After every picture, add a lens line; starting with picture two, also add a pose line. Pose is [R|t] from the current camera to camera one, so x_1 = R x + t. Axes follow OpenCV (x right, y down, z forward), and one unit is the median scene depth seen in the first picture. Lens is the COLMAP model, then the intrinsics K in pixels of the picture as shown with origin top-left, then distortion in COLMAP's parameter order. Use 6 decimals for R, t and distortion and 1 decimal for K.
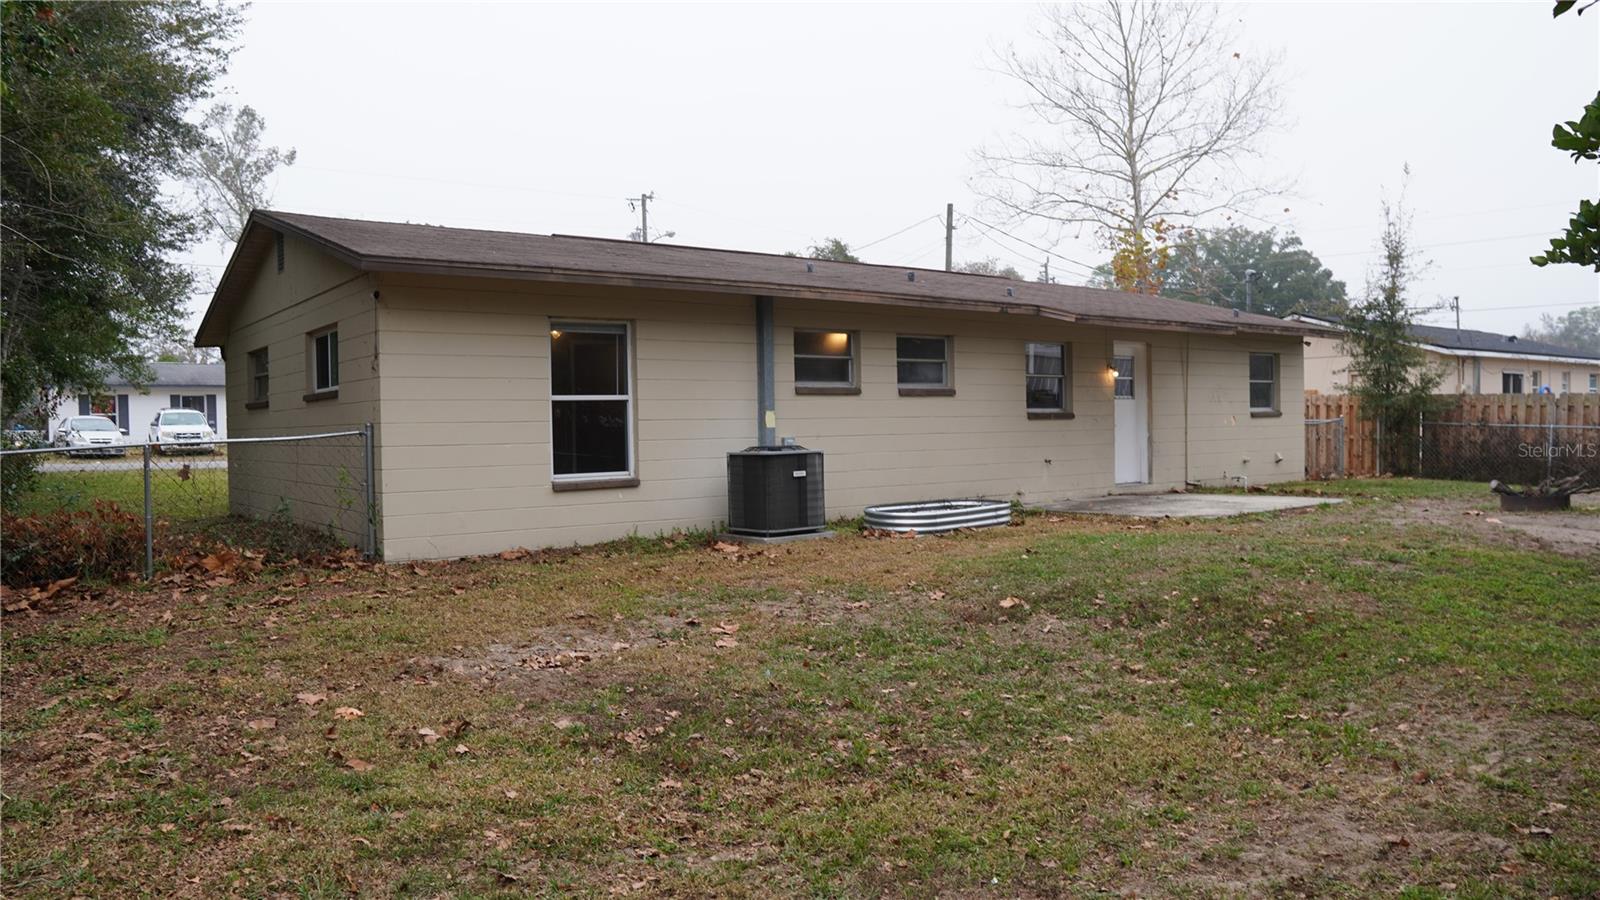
lens RADIAL K [[1122.8, 0, 800.0], [0, 1122.8, 450.0], [0, 0, 1]] dist [-0.109857, 0.071225]
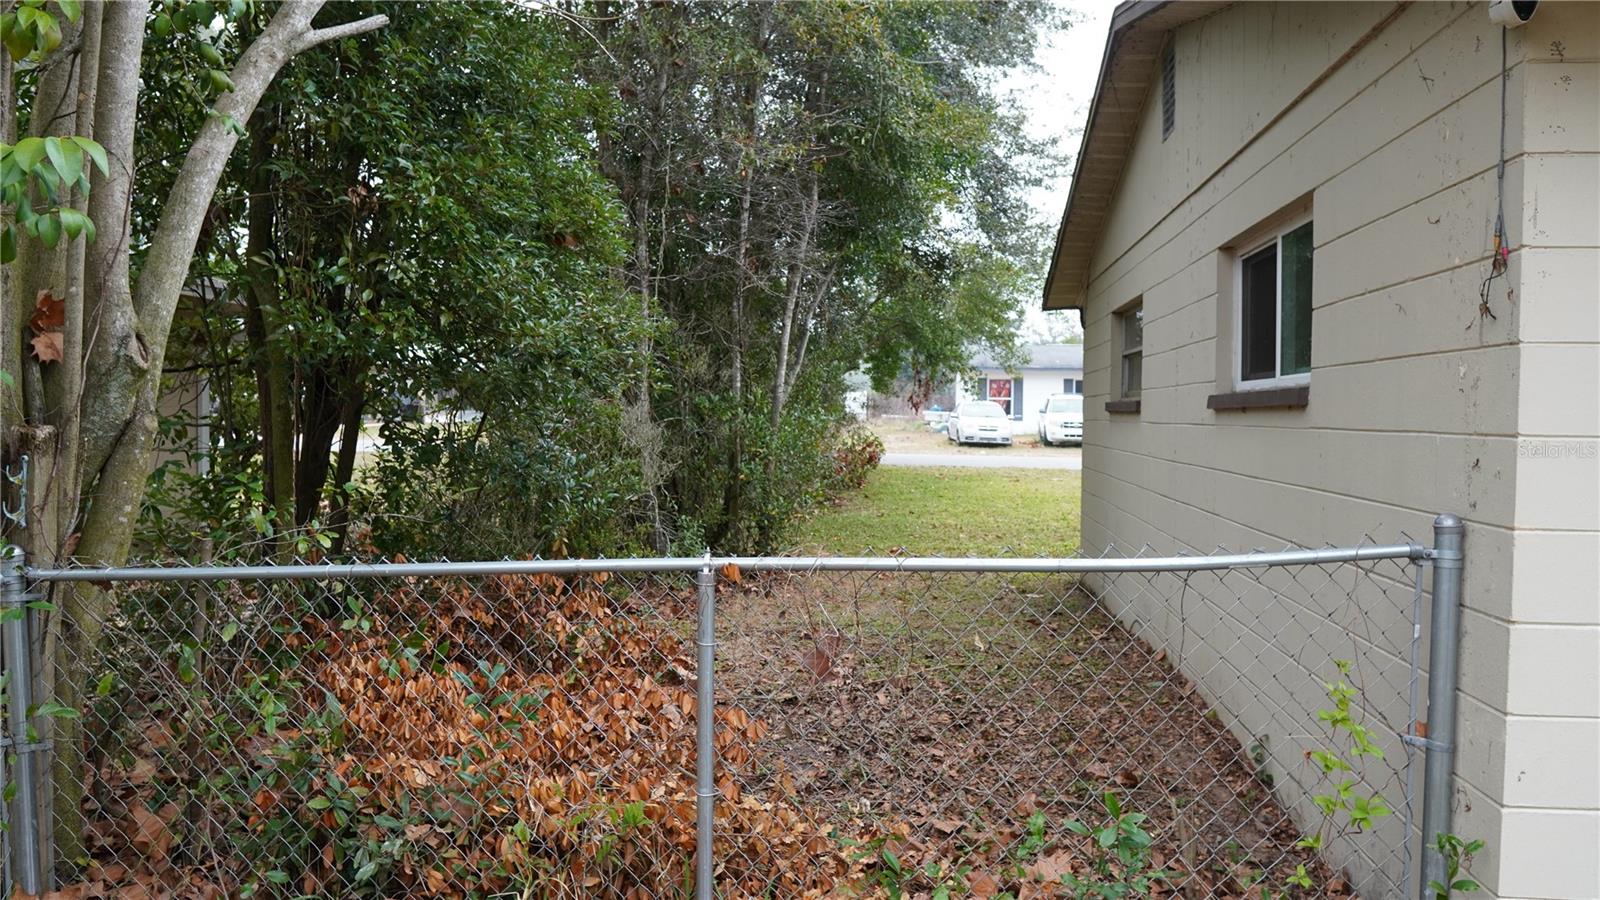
lens RADIAL K [[1122.8, 0, 800.0], [0, 1122.8, 450.0], [0, 0, 1]] dist [-0.109857, 0.071225]
pose [[0.715406, 0.044580, -0.697285, -0.219544], [-0.033493, 0.999003, 0.029506, -0.029624], [0.697906, 0.002245, 0.716186, 0.483102]]
